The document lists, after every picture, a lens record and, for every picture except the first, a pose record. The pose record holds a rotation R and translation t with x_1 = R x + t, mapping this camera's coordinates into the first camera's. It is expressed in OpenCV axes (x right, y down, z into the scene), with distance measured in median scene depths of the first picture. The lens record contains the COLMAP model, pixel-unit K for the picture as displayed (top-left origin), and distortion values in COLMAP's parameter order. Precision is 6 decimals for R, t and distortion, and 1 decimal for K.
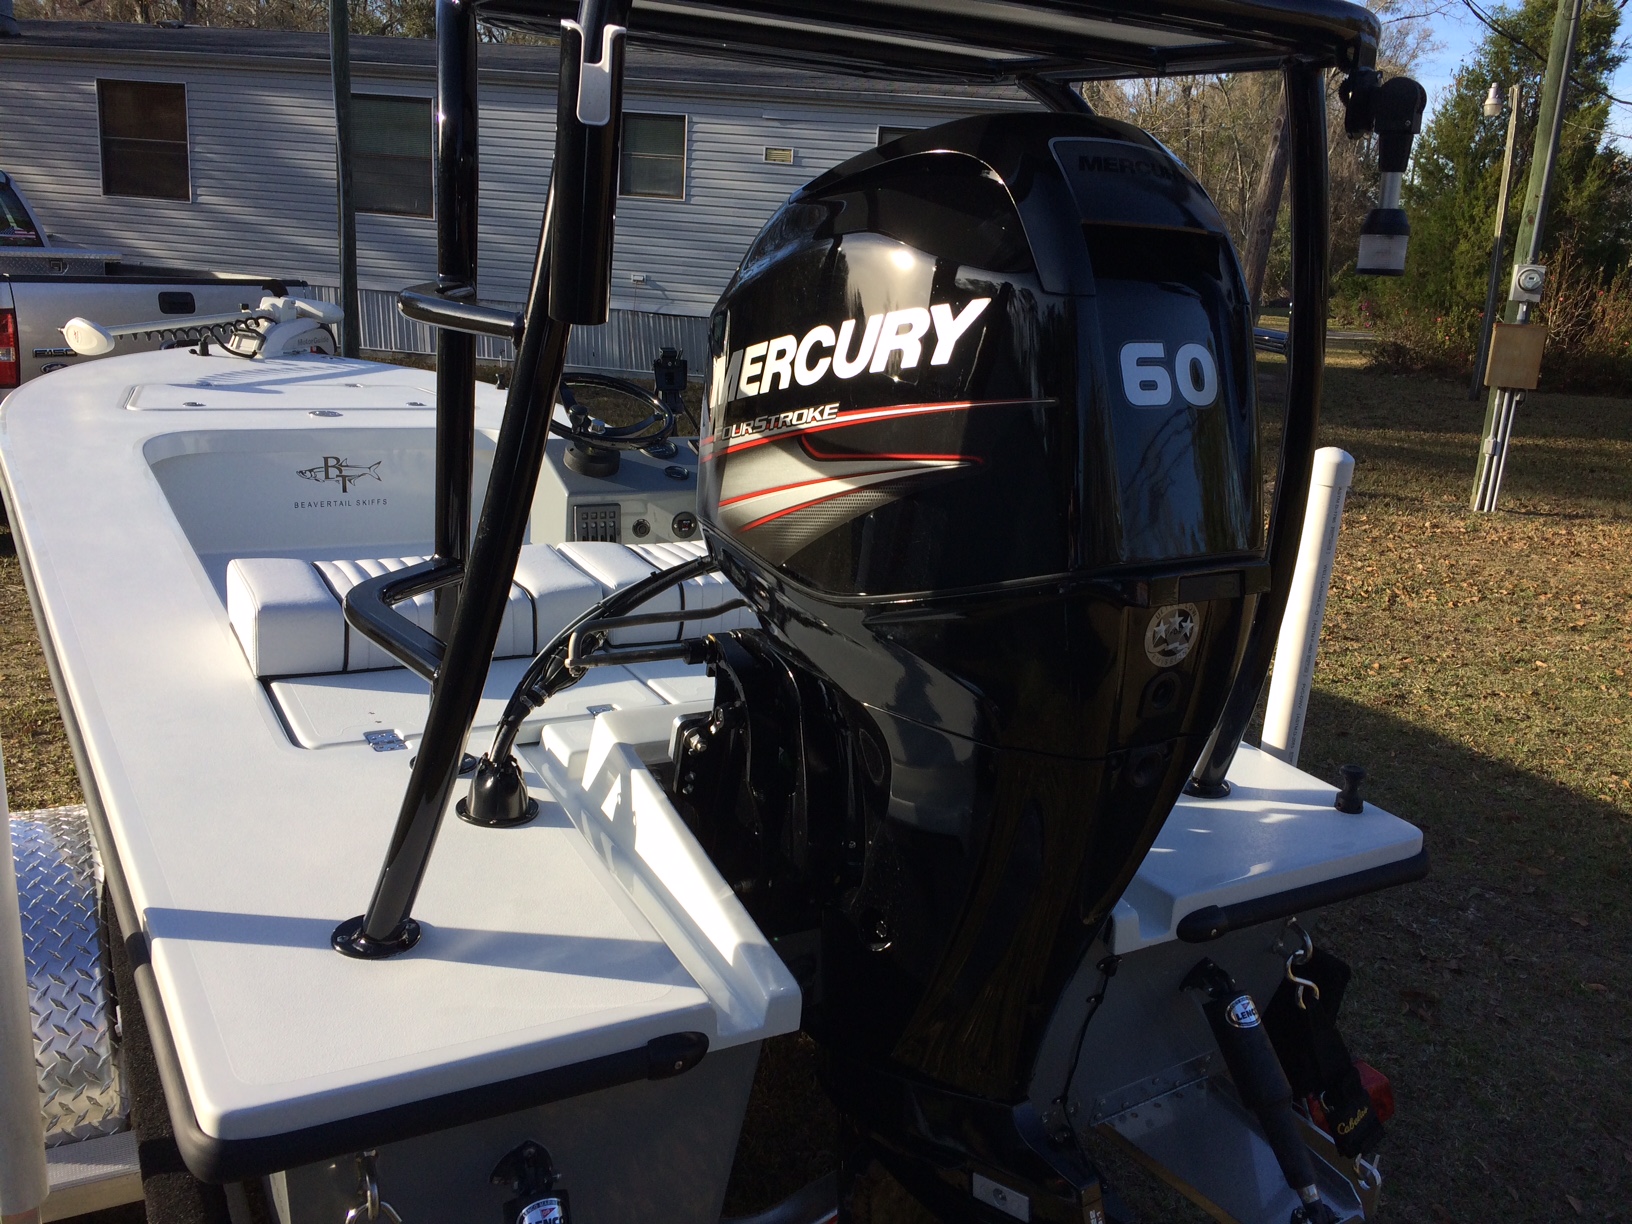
lens RADIAL K [[1402.2, 0, 807.4], [0, 1402.2, 609.4], [0, 0, 1]] dist [0.066693, -0.091574]
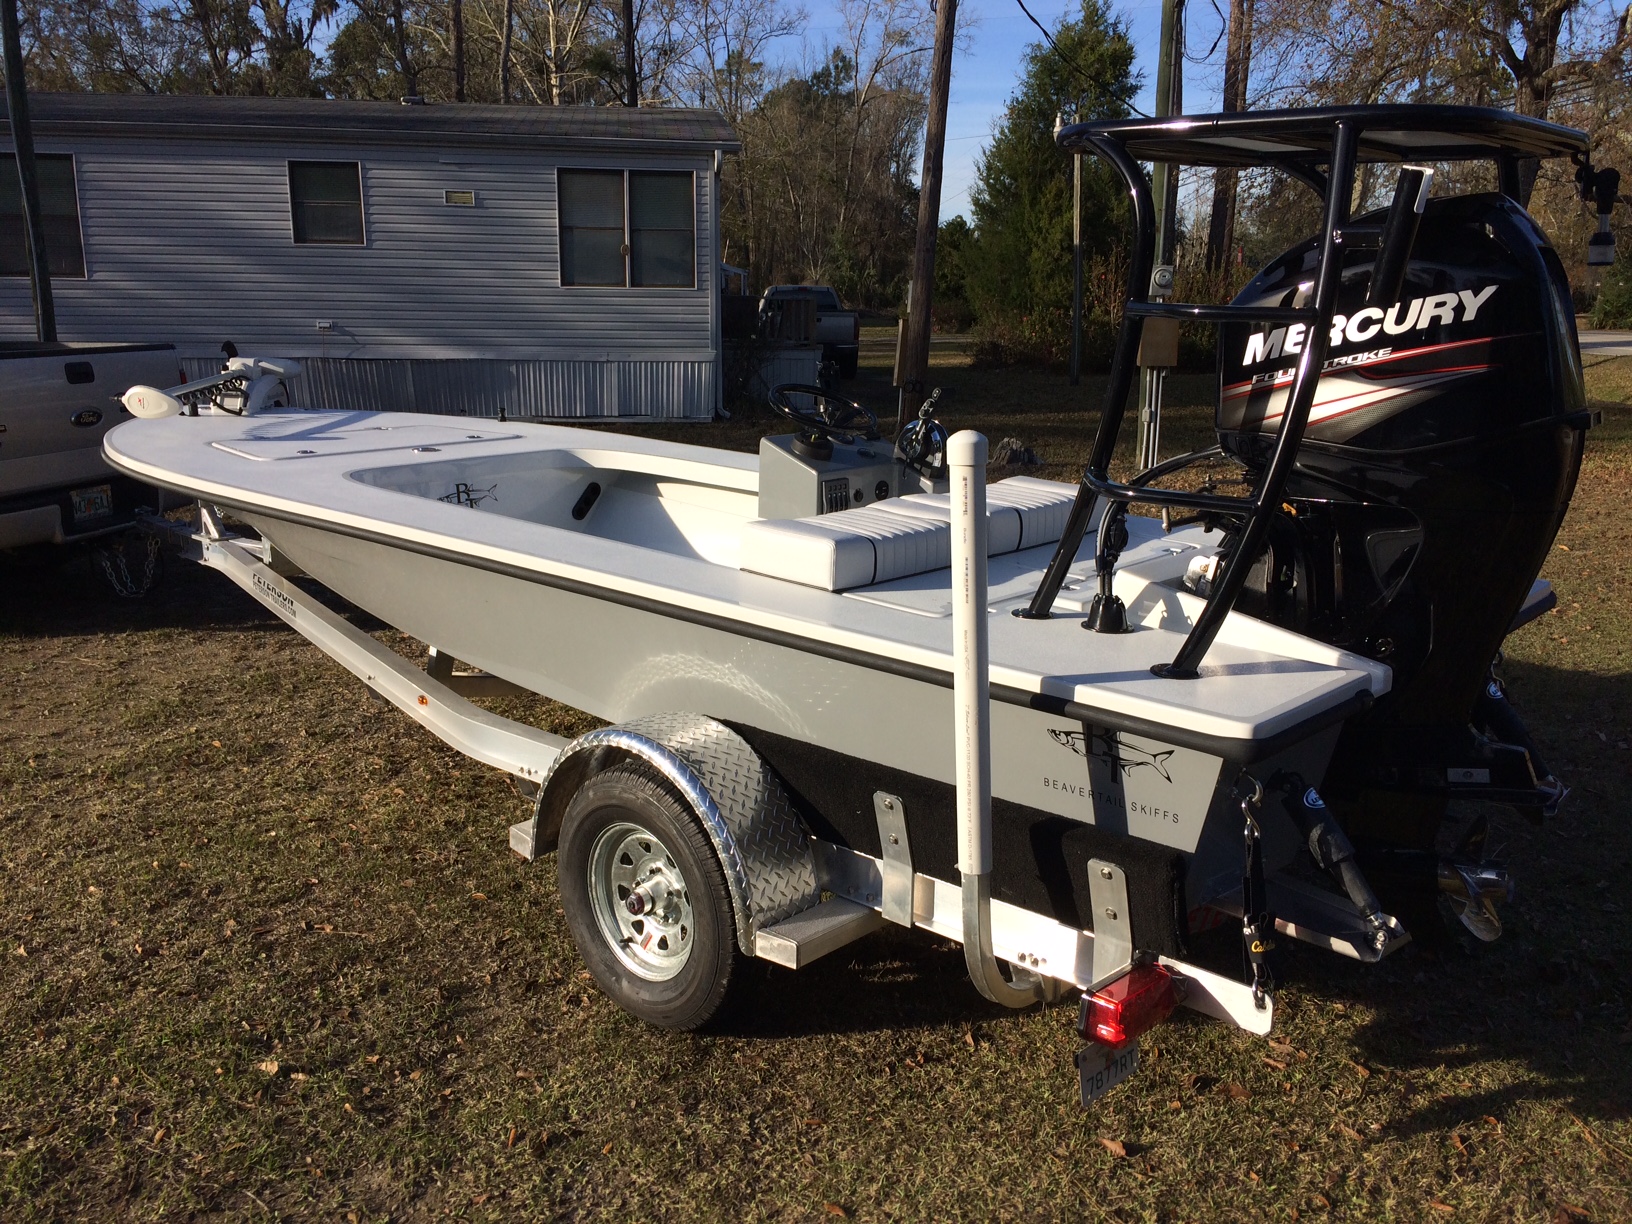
lens RADIAL K [[1402.2, 0, 814.7], [0, 1402.2, 611.9], [0, 0, 1]] dist [0.066693, -0.091574]
pose [[0.949306, -0.125558, 0.288190, -0.160241], [0.130398, 0.991459, 0.002423, 0.012229], [-0.286033, 0.035279, 0.957570, -0.072096]]
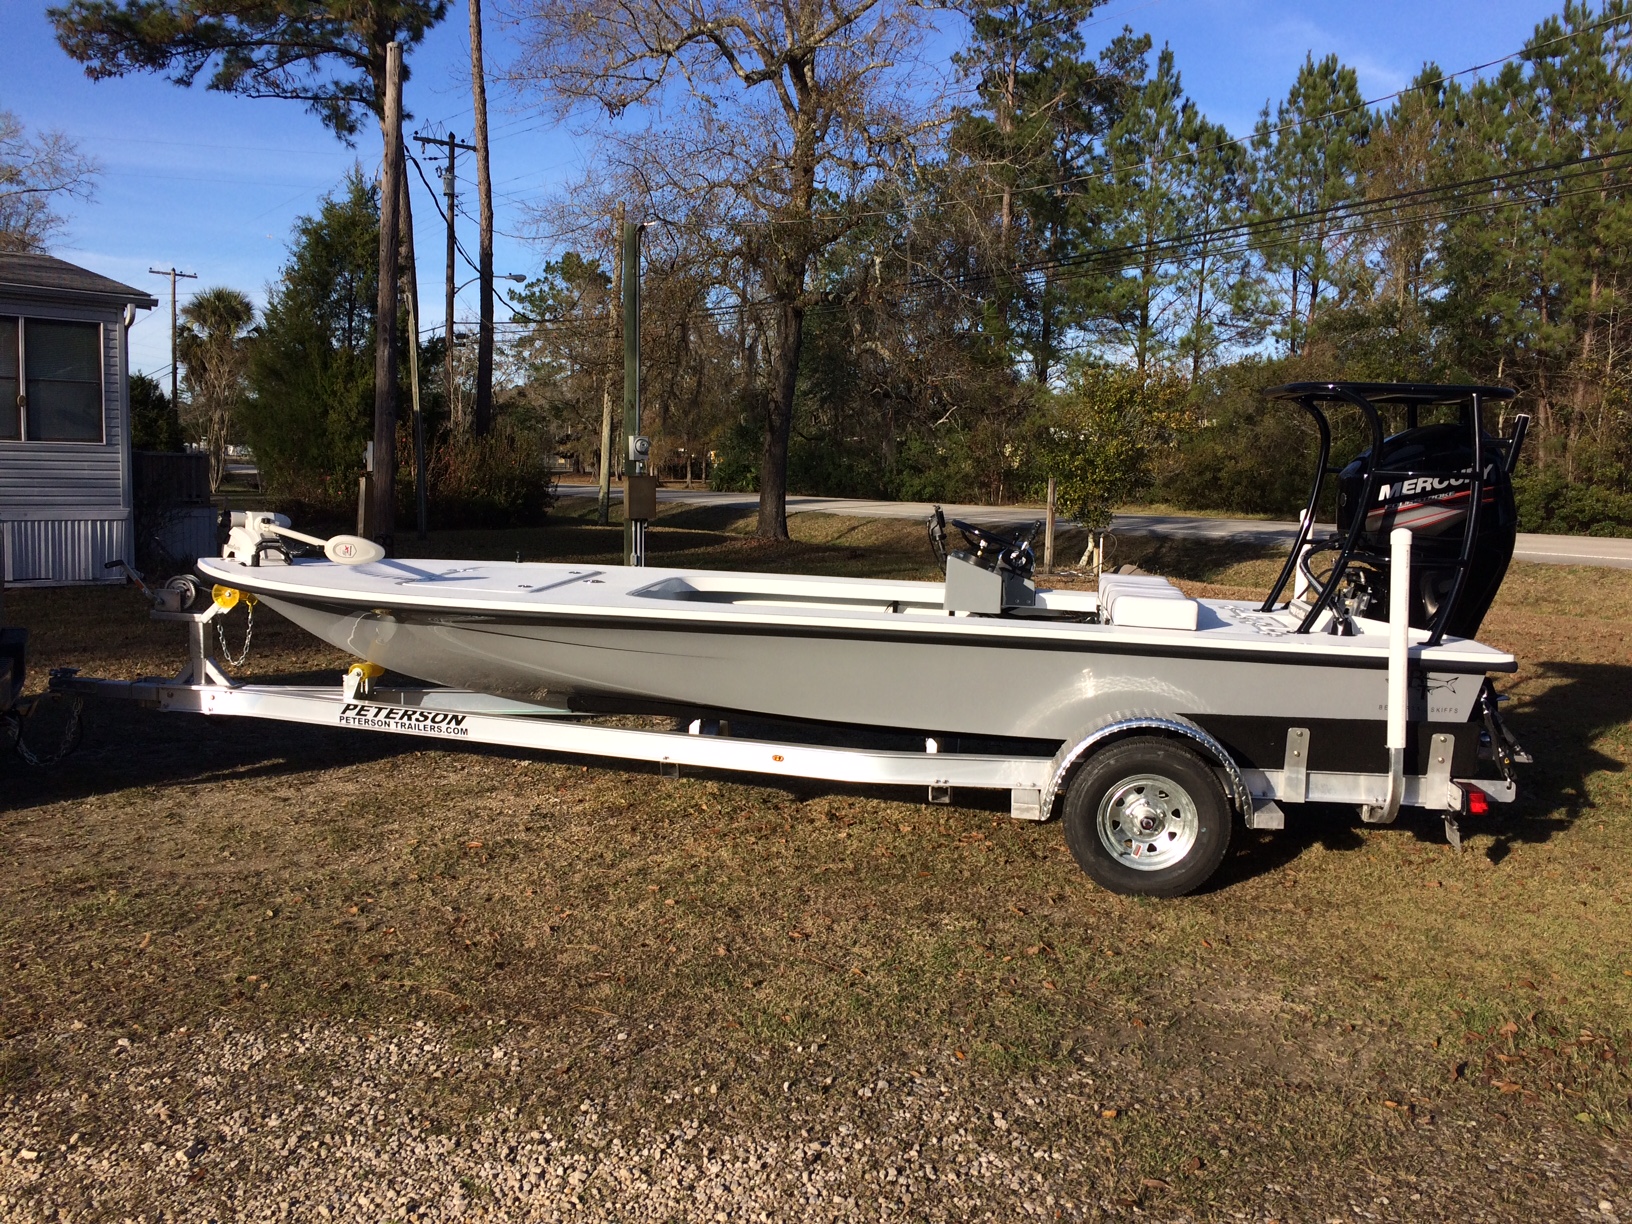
lens RADIAL K [[1402.2, 0, 820.5], [0, 1402.2, 612.6], [0, 0, 1]] dist [0.066693, -0.091574]
pose [[0.595023, -0.135072, 0.792278, -0.539674], [0.217424, 0.976072, 0.003115, -0.026587], [-0.773741, 0.170407, 0.610153, -0.003471]]
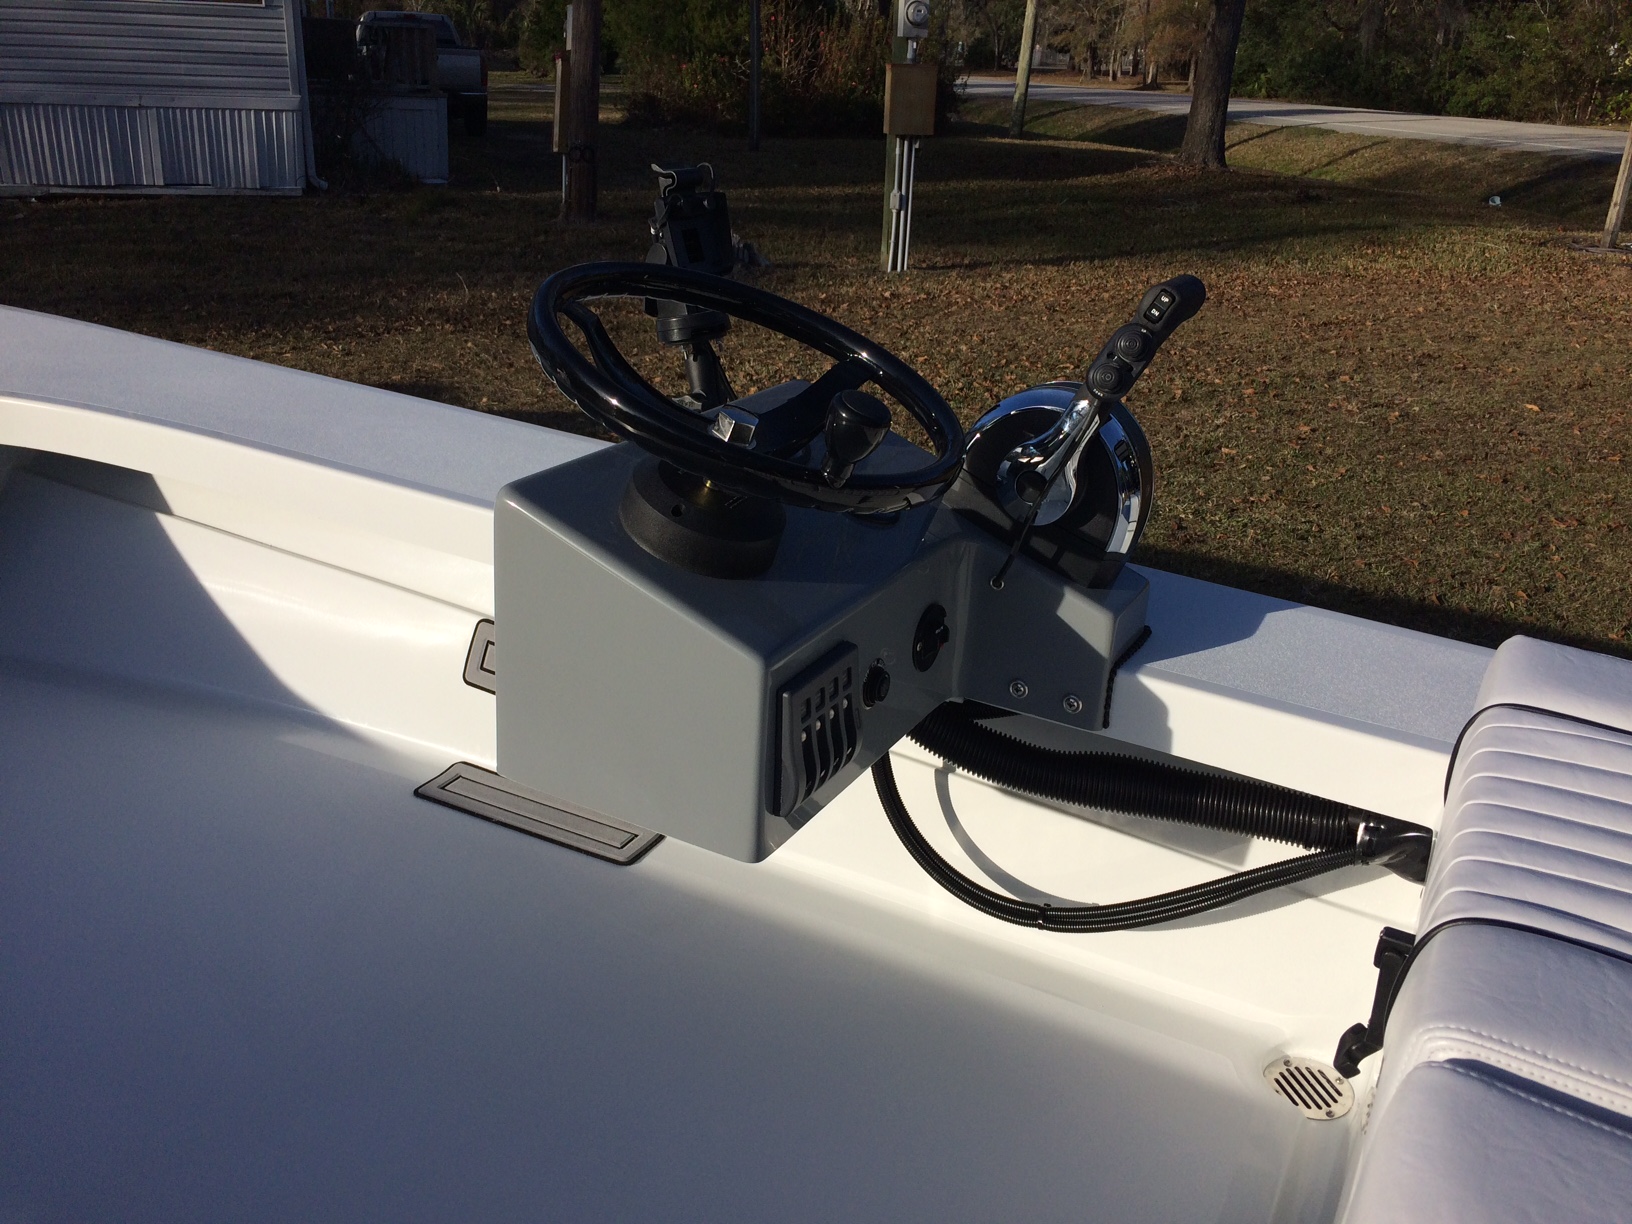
lens RADIAL K [[1402.2, 0, 826.0], [0, 1402.2, 601.5], [0, 0, 1]] dist [0.066693, -0.091574]
pose [[0.837018, -0.228727, 0.497076, -0.088333], [0.150605, 0.969655, 0.192579, -0.043598], [-0.526040, -0.086330, 0.846067, 0.204070]]
